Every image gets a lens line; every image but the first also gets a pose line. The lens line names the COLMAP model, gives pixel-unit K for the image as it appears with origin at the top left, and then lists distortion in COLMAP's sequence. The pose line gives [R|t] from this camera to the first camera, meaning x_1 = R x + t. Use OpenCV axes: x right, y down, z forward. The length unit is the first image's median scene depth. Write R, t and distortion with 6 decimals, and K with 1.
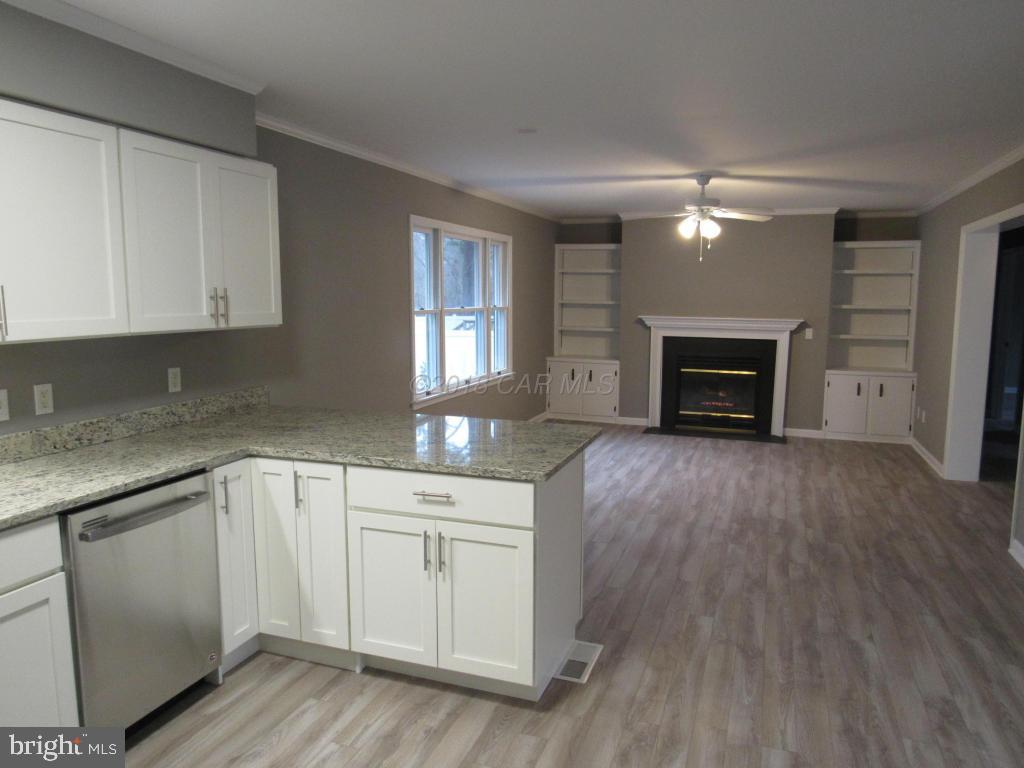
lens RADIAL K [[742.3, 0, 506.7], [0, 742.3, 383.8], [0, 0, 1]] dist [-0.026491, 0.013889]
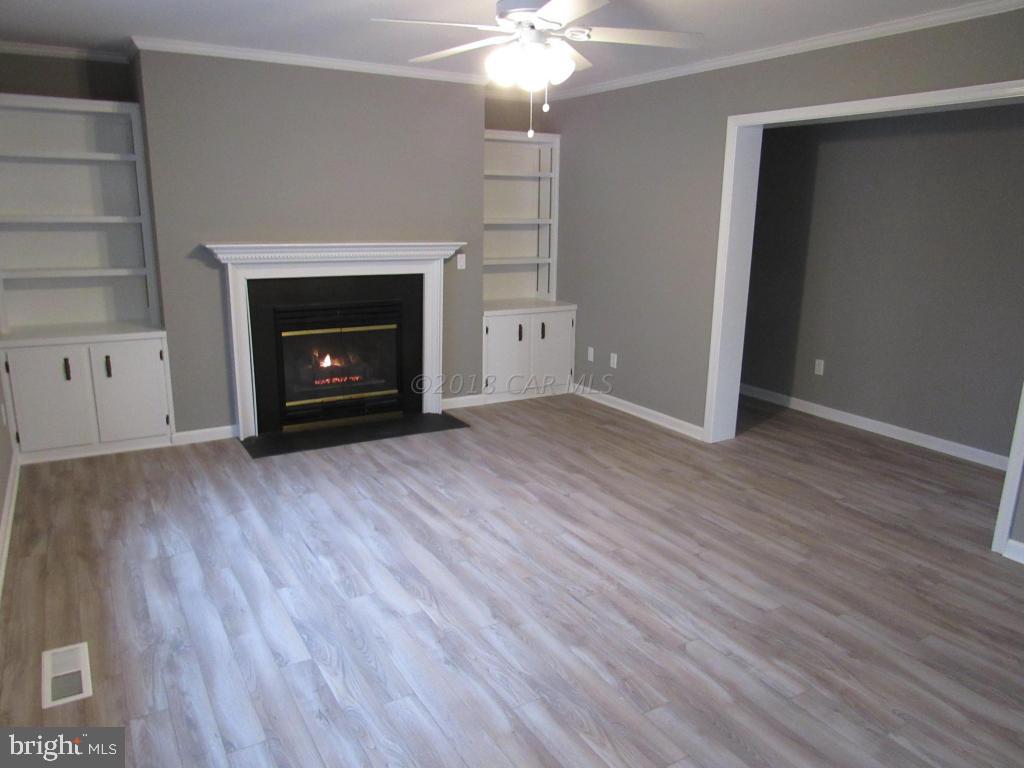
lens RADIAL K [[744.3, 0, 512.0], [0, 744.3, 384.0], [0, 0, 1]] dist [-0.003092, 0.001893]
pose [[0.639789, -0.178982, 0.747419, -0.211071], [0.085375, 0.983037, 0.162324, -0.131042], [-0.763794, -0.040042, 0.644217, 1.035732]]
